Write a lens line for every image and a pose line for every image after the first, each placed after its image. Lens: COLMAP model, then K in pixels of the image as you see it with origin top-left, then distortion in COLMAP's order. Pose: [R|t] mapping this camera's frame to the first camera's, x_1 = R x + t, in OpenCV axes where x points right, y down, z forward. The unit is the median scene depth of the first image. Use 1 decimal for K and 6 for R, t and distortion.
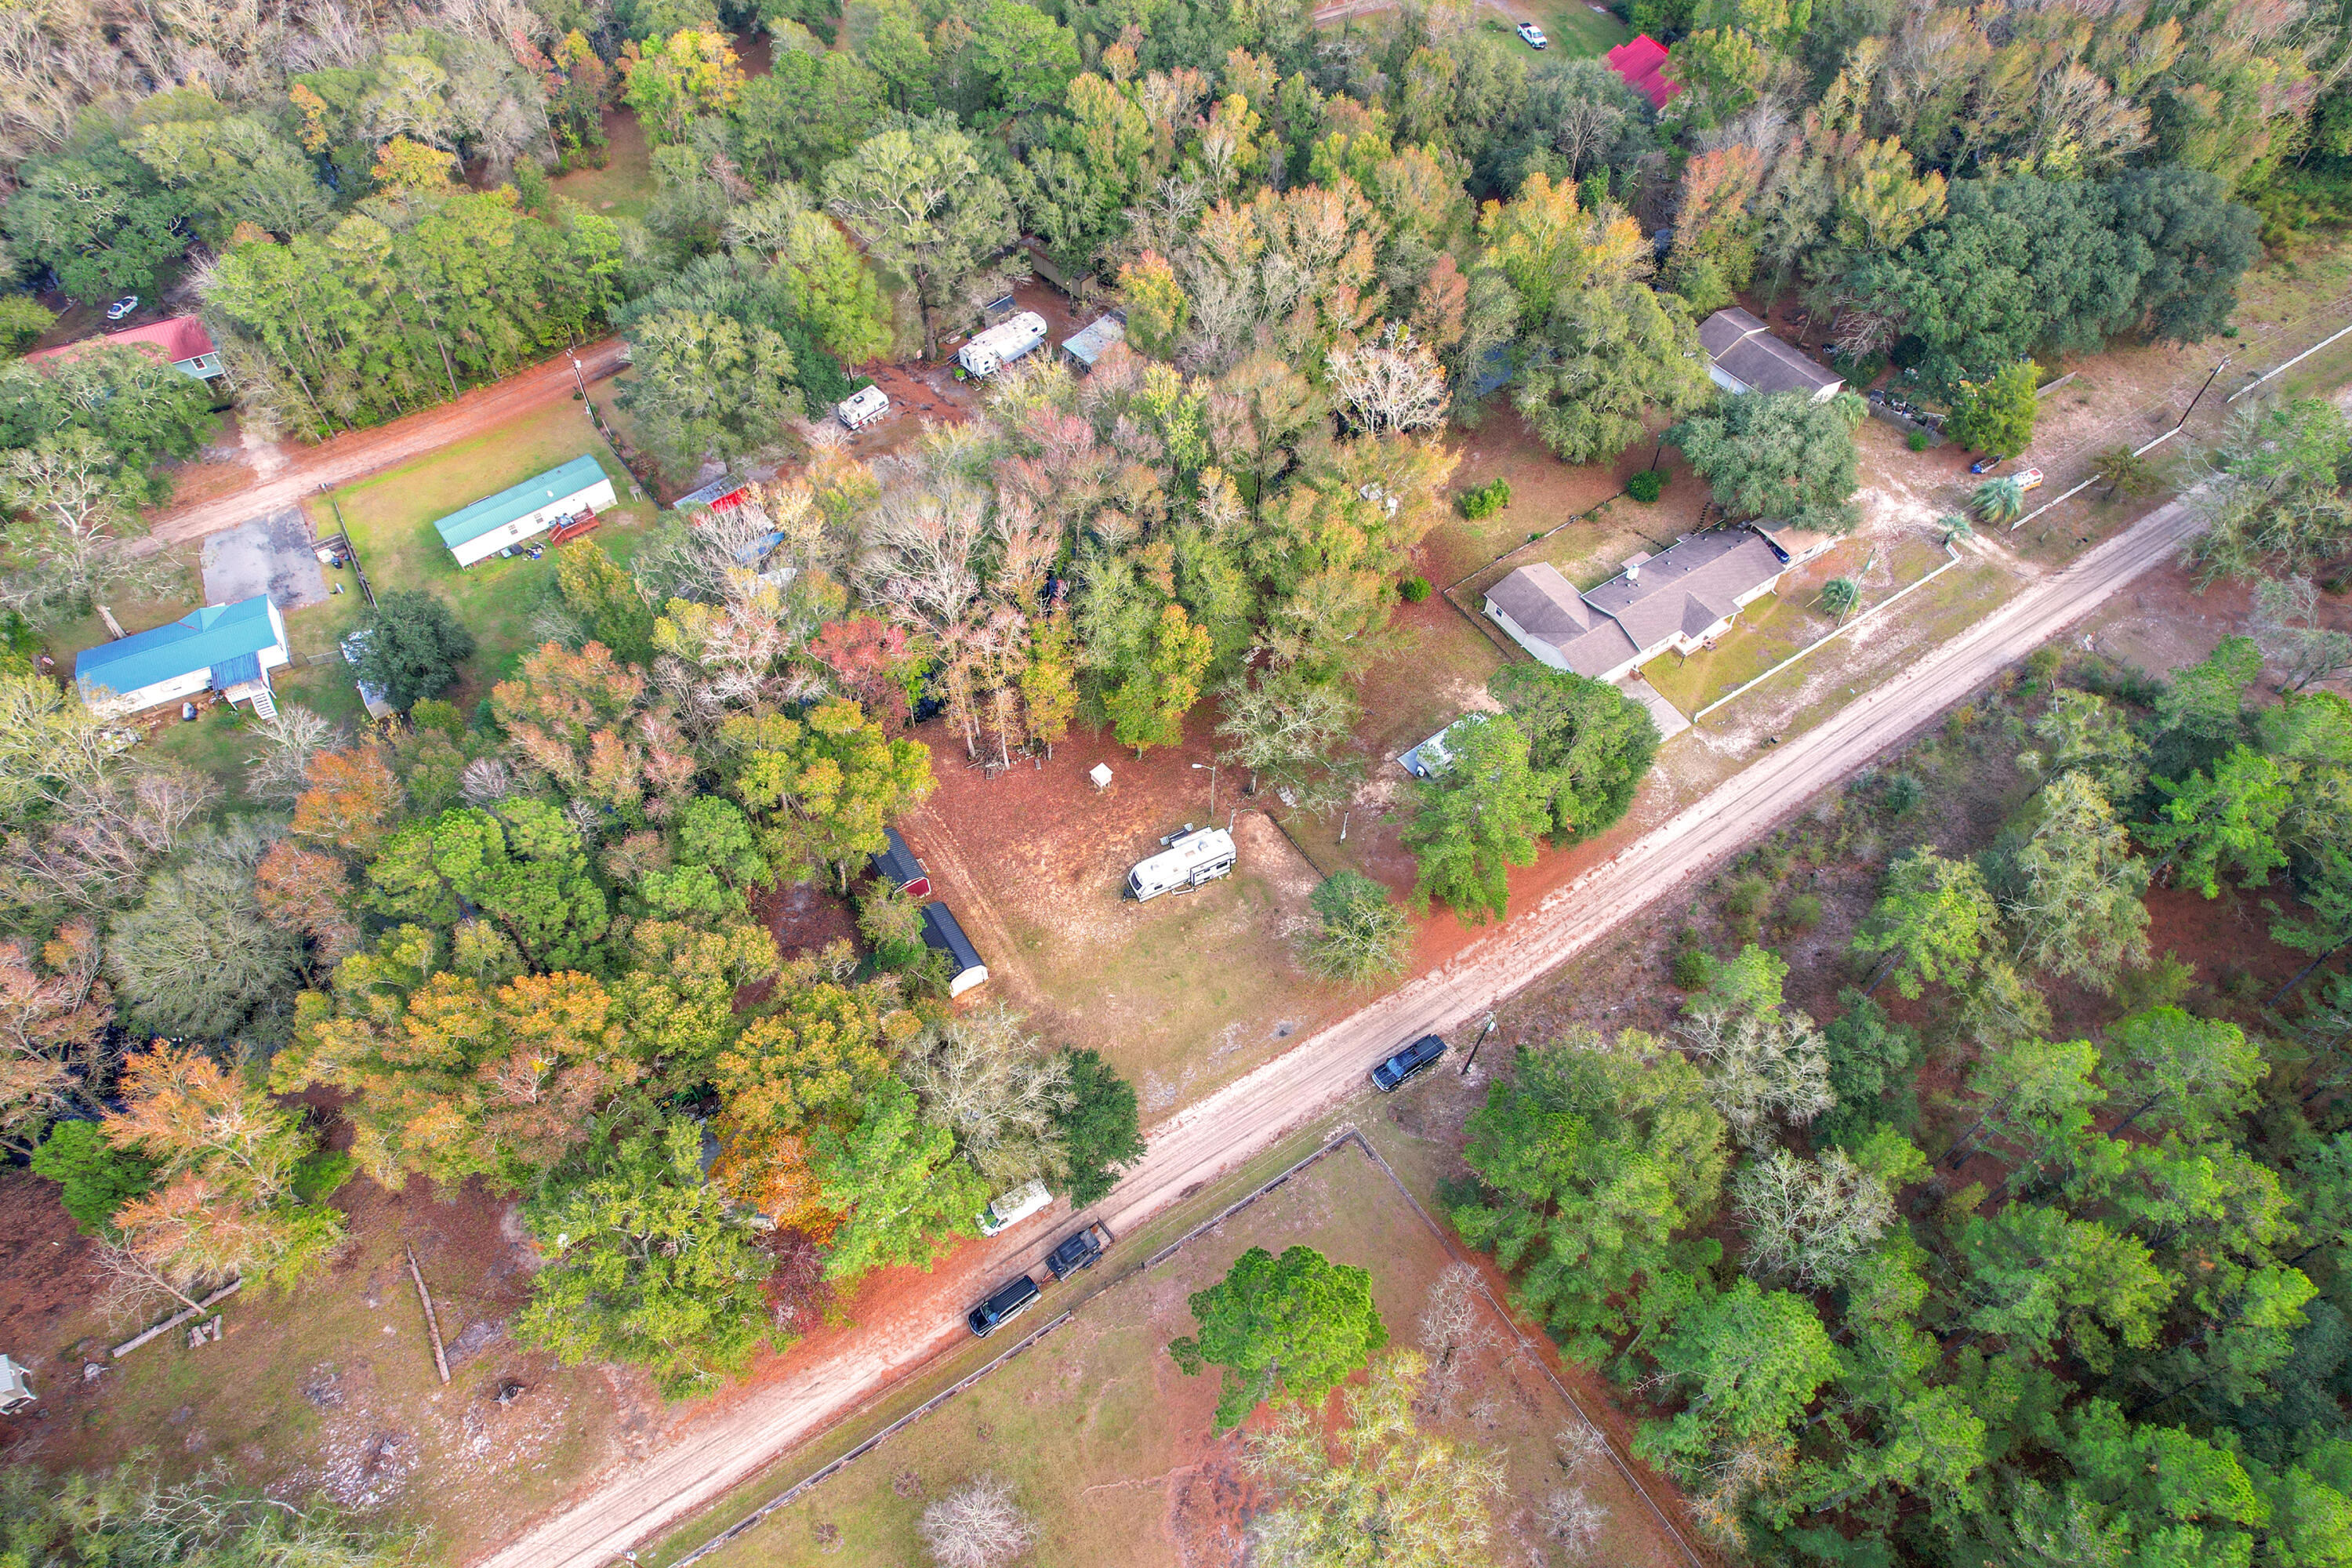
lens RADIAL K [[1509.4, 0, 1180.8], [0, 1509.4, 810.8], [0, 0, 1]] dist [-0.074360, 0.068080]
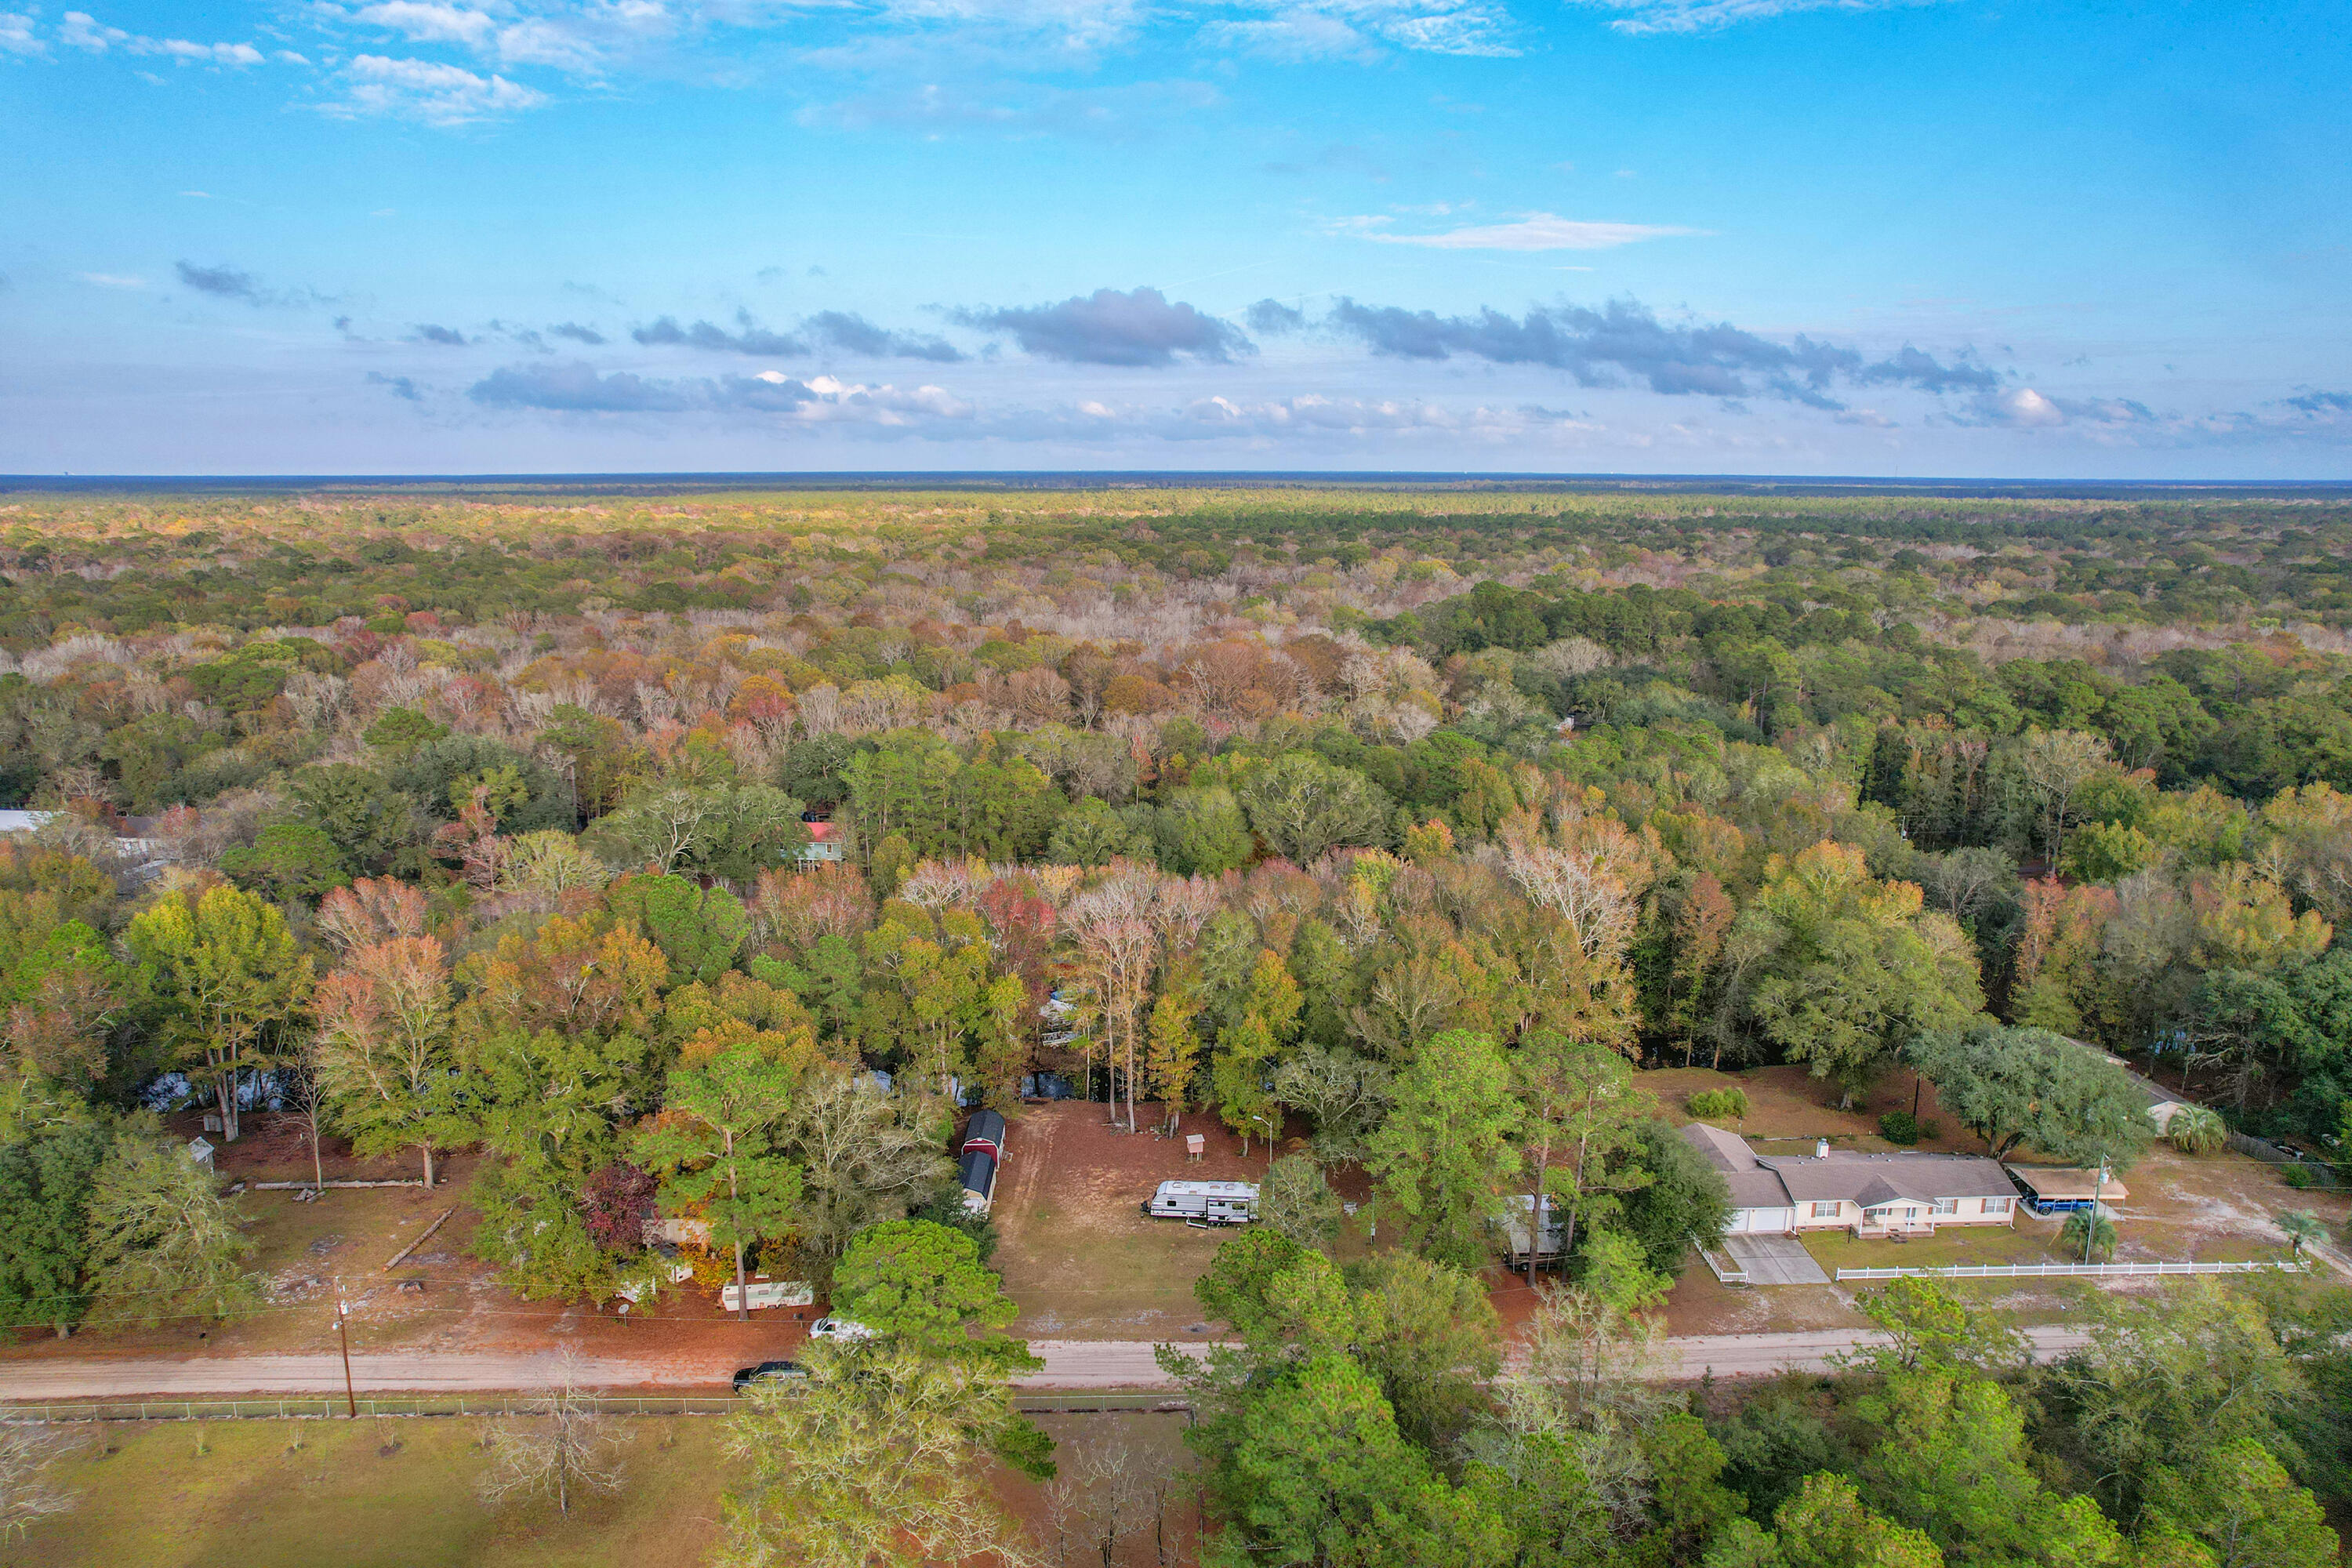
lens RADIAL K [[1509.4, 0, 1166.9], [0, 1509.4, 797.2], [0, 0, 1]] dist [-0.074360, 0.068080]
pose [[0.845040, 0.110337, -0.523196, 0.432946], [-0.431528, 0.718513, -0.545456, 0.366242], [0.315739, 0.686705, 0.654786, 0.141743]]
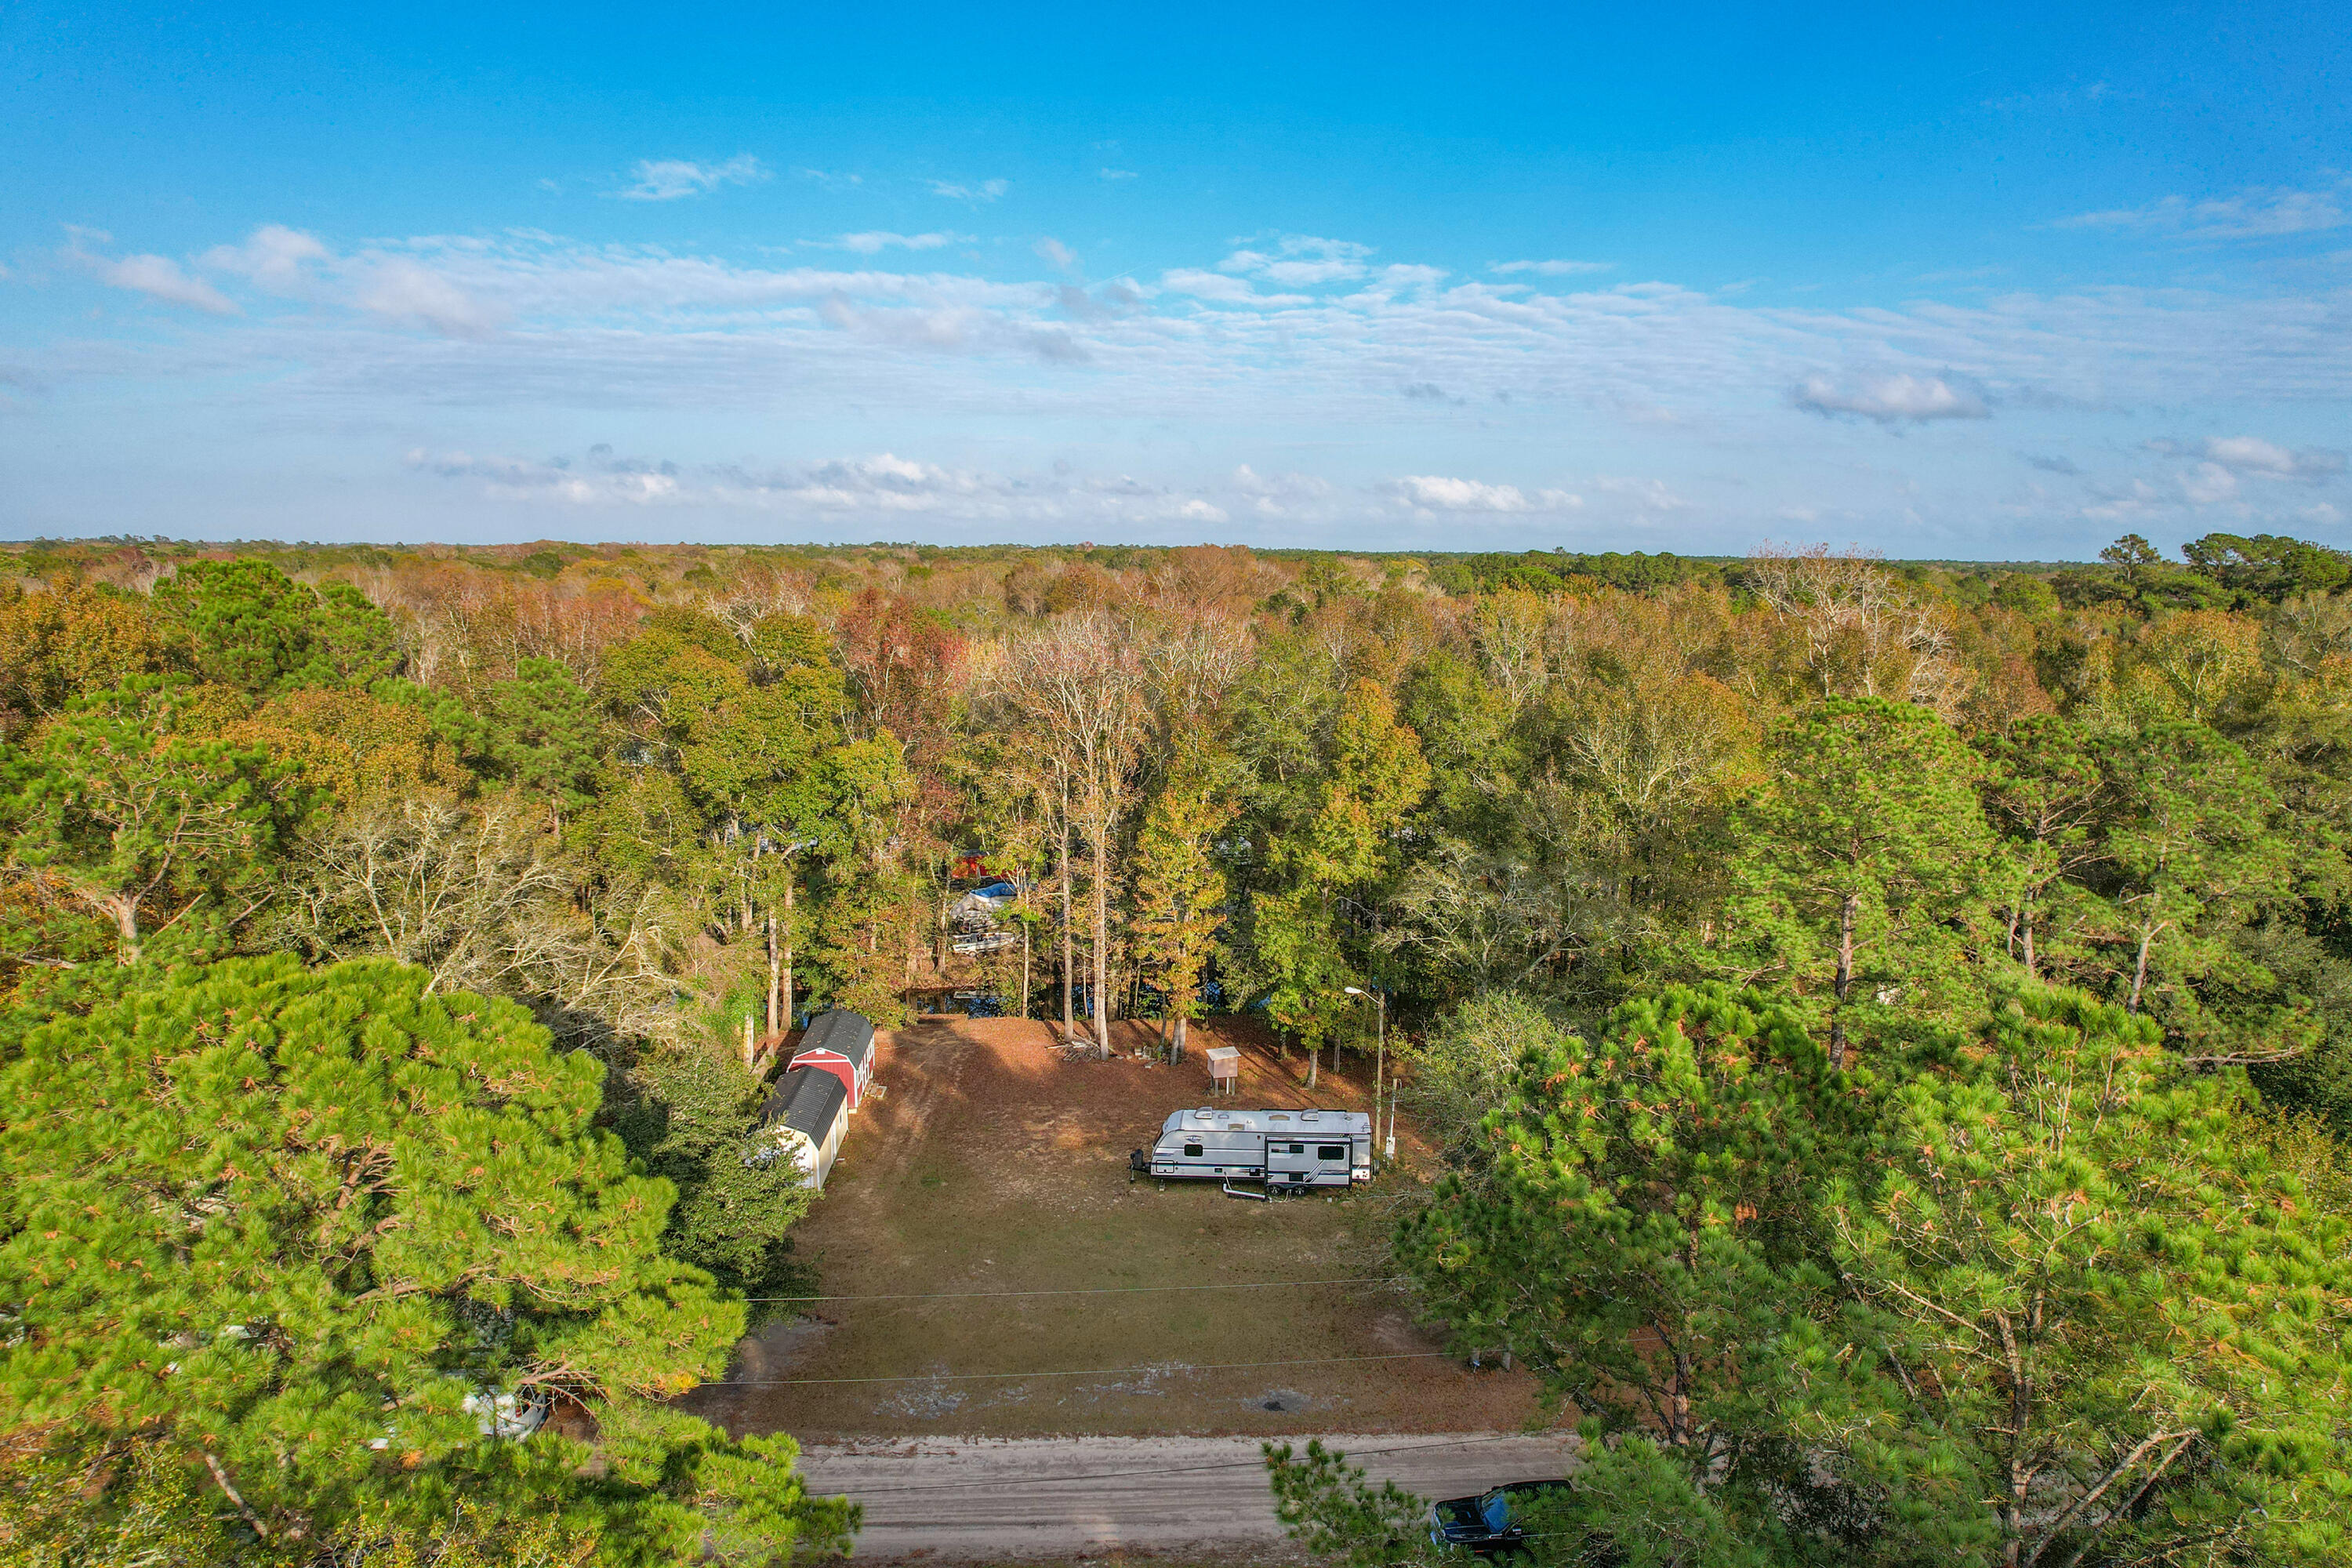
lens RADIAL K [[1509.4, 0, 1177.3], [0, 1509.4, 788.2], [0, 0, 1]] dist [-0.074360, 0.068080]
pose [[0.867589, 0.080674, -0.490695, 0.194688], [-0.406504, 0.683423, -0.606372, 0.246607], [0.286434, 0.725552, 0.625724, 0.545247]]
